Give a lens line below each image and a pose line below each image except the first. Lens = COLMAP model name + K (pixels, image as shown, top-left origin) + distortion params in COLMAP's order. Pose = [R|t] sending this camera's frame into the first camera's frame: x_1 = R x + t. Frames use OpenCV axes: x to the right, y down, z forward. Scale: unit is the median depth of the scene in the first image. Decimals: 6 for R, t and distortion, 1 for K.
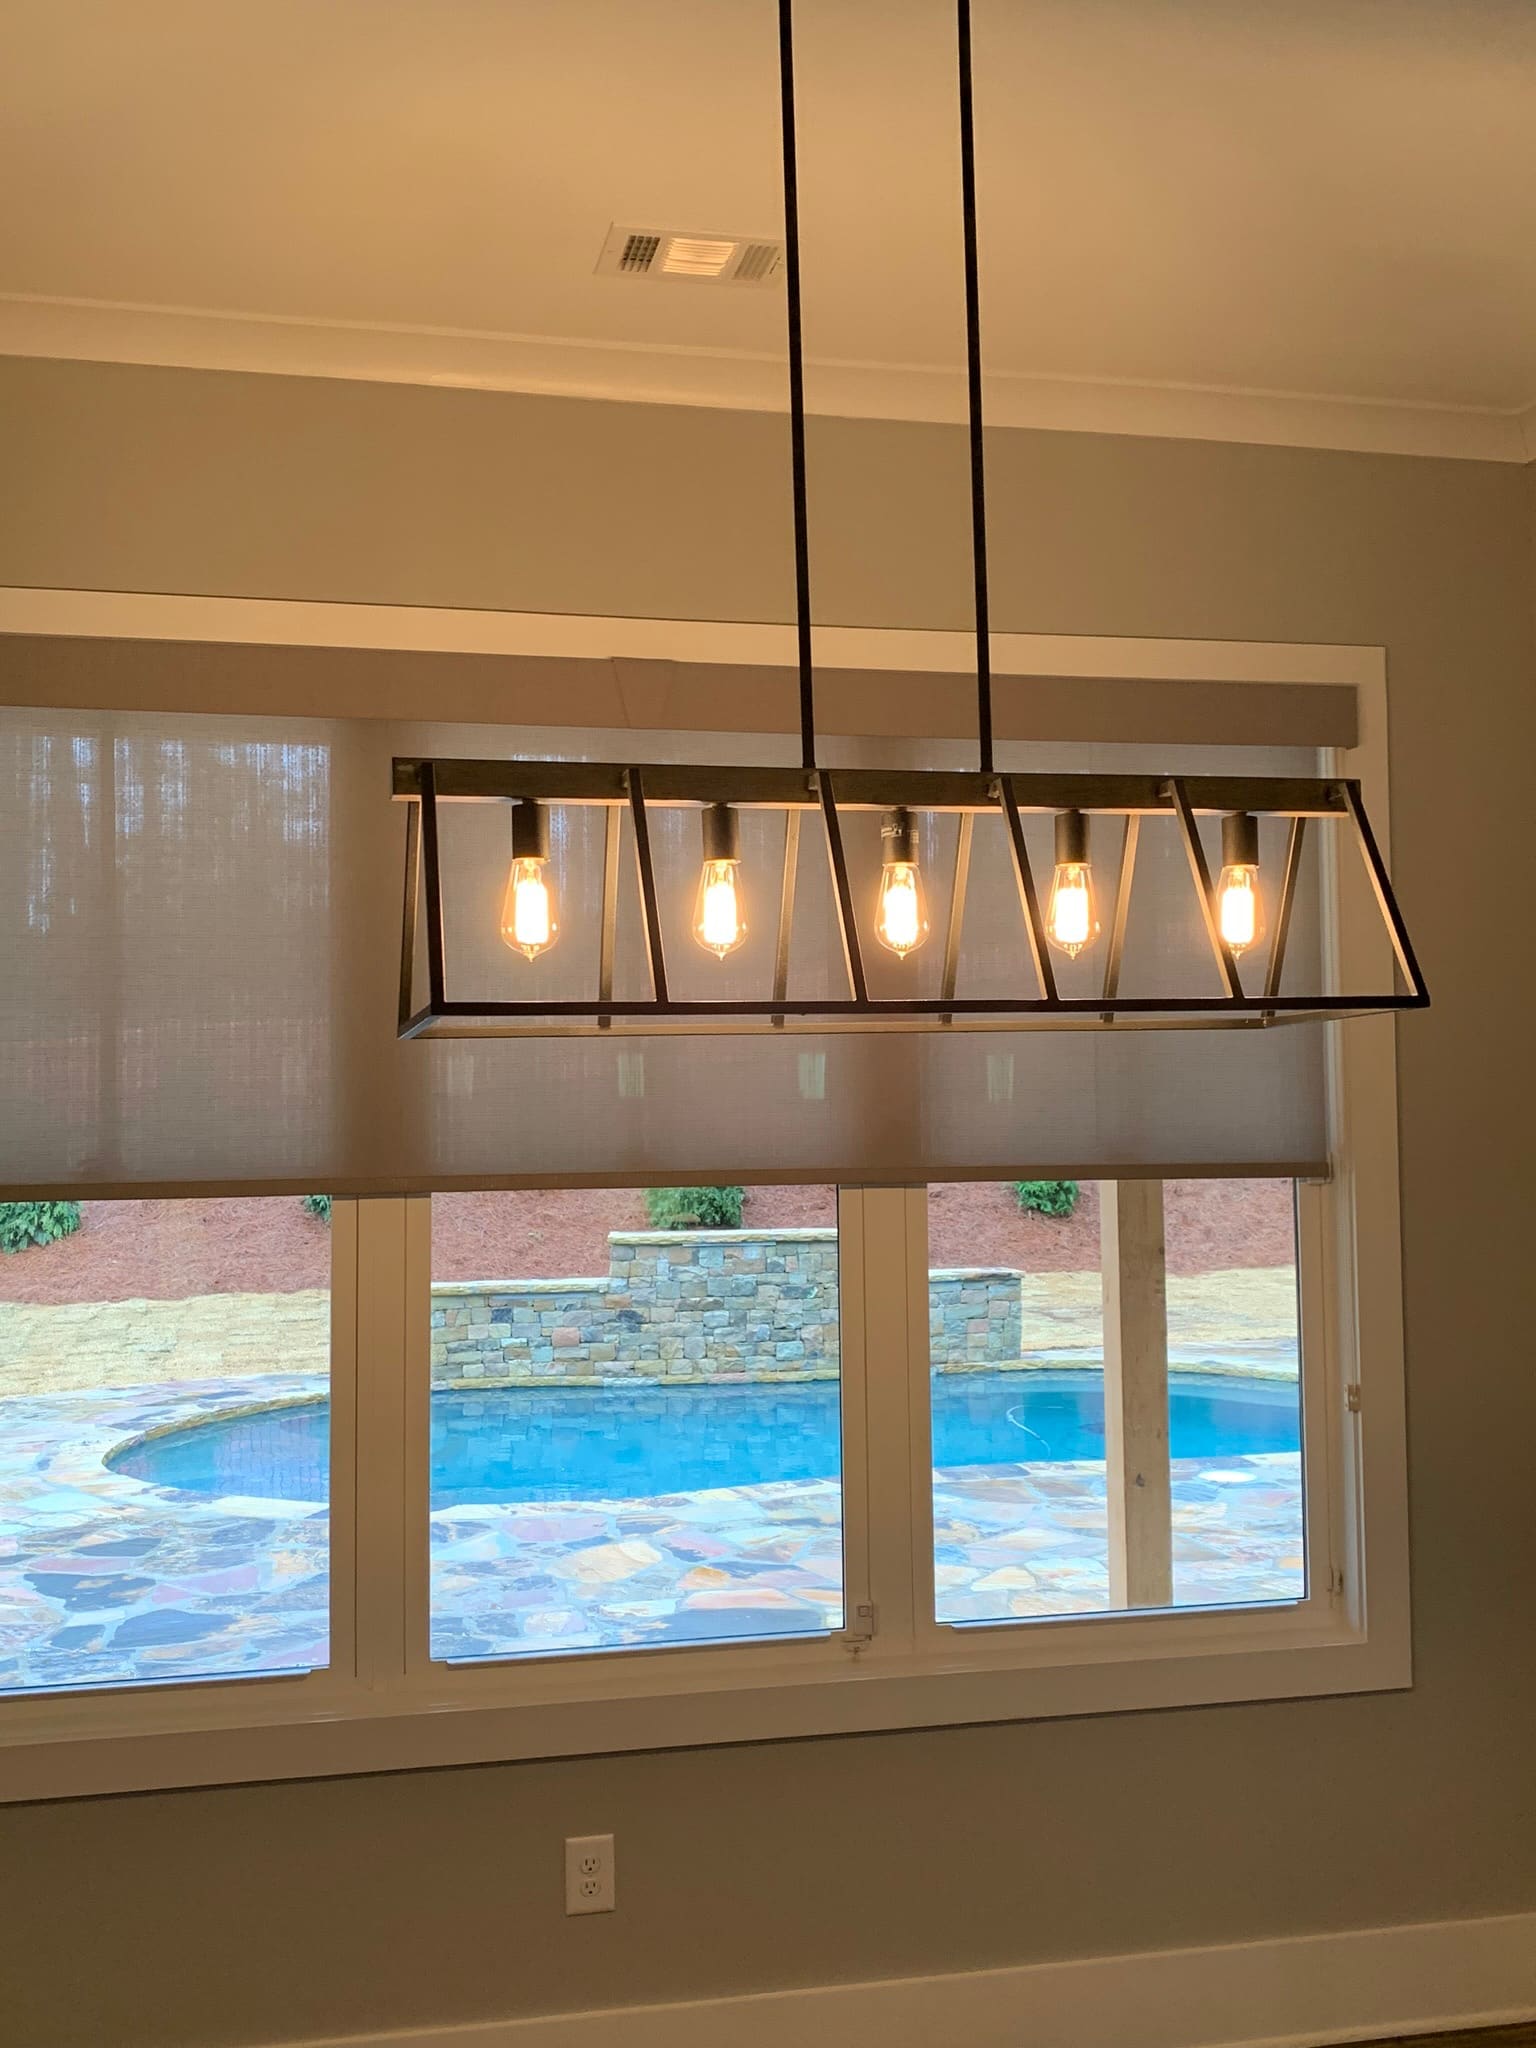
lens RADIAL K [[2029.7, 0, 807.4], [0, 2029.7, 944.0], [0, 0, 1]] dist [0.076309, 0.000000]
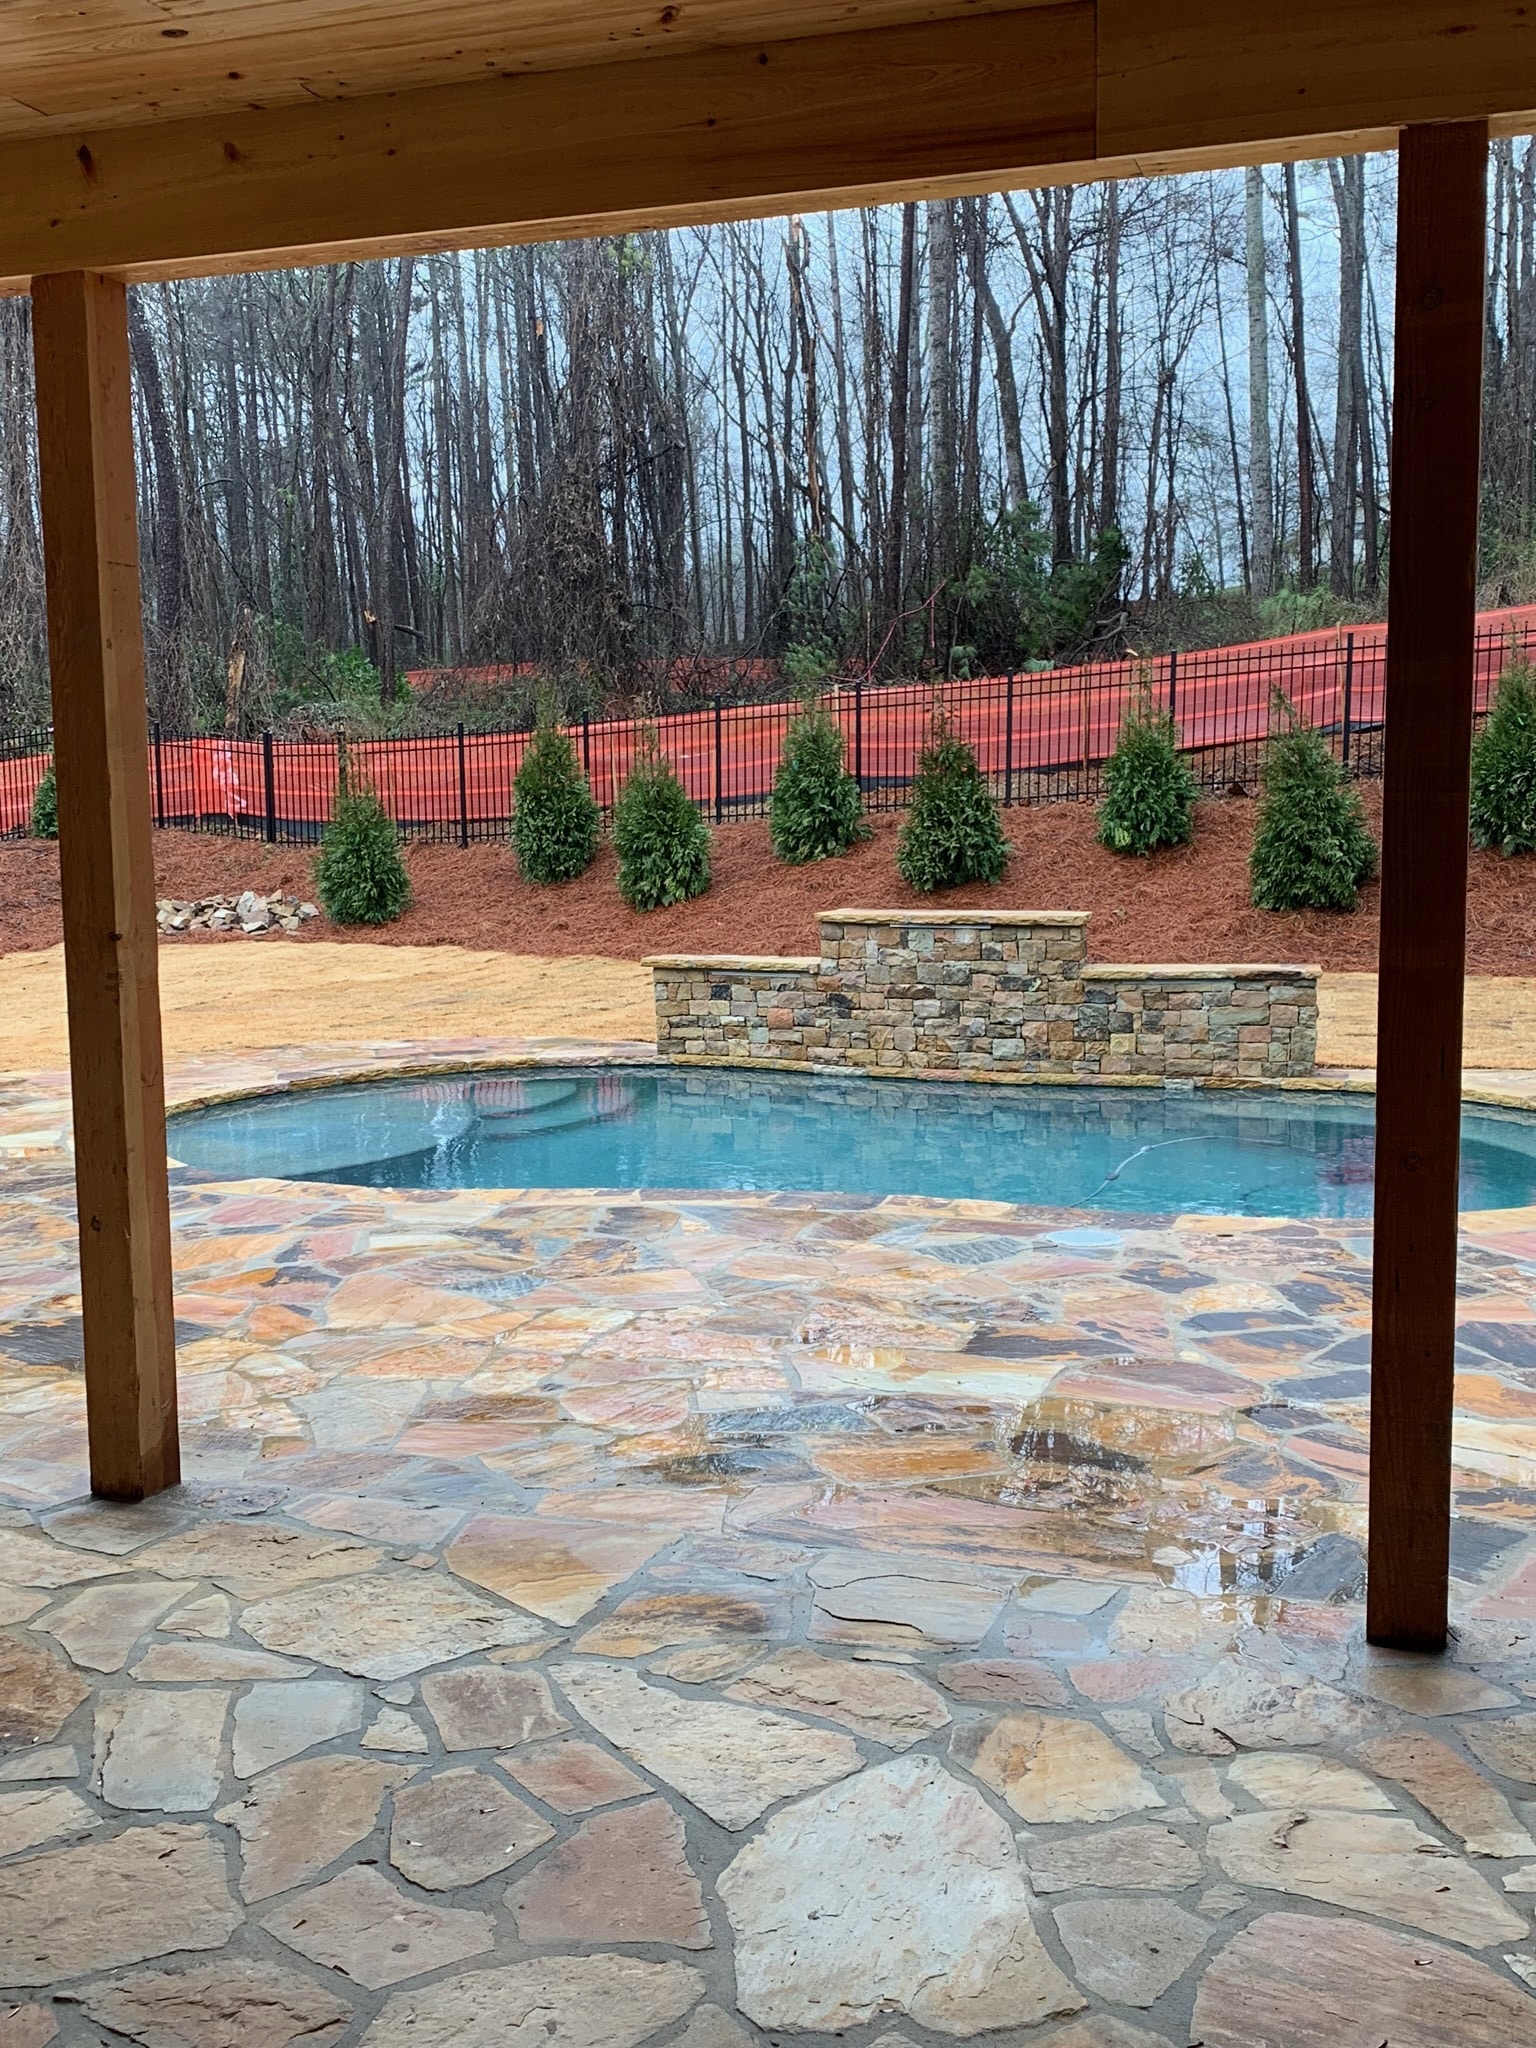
lens RADIAL K [[2029.7, 0, 767.7], [0, 2029.7, 1026.8], [0, 0, 1]] dist [0.076309, 0.000000]
pose [[0.847549, 0.057954, -0.527543, 0.363351], [0.048085, 0.981546, 0.185082, 0.025005], [0.528534, -0.182233, 0.829122, 0.228906]]
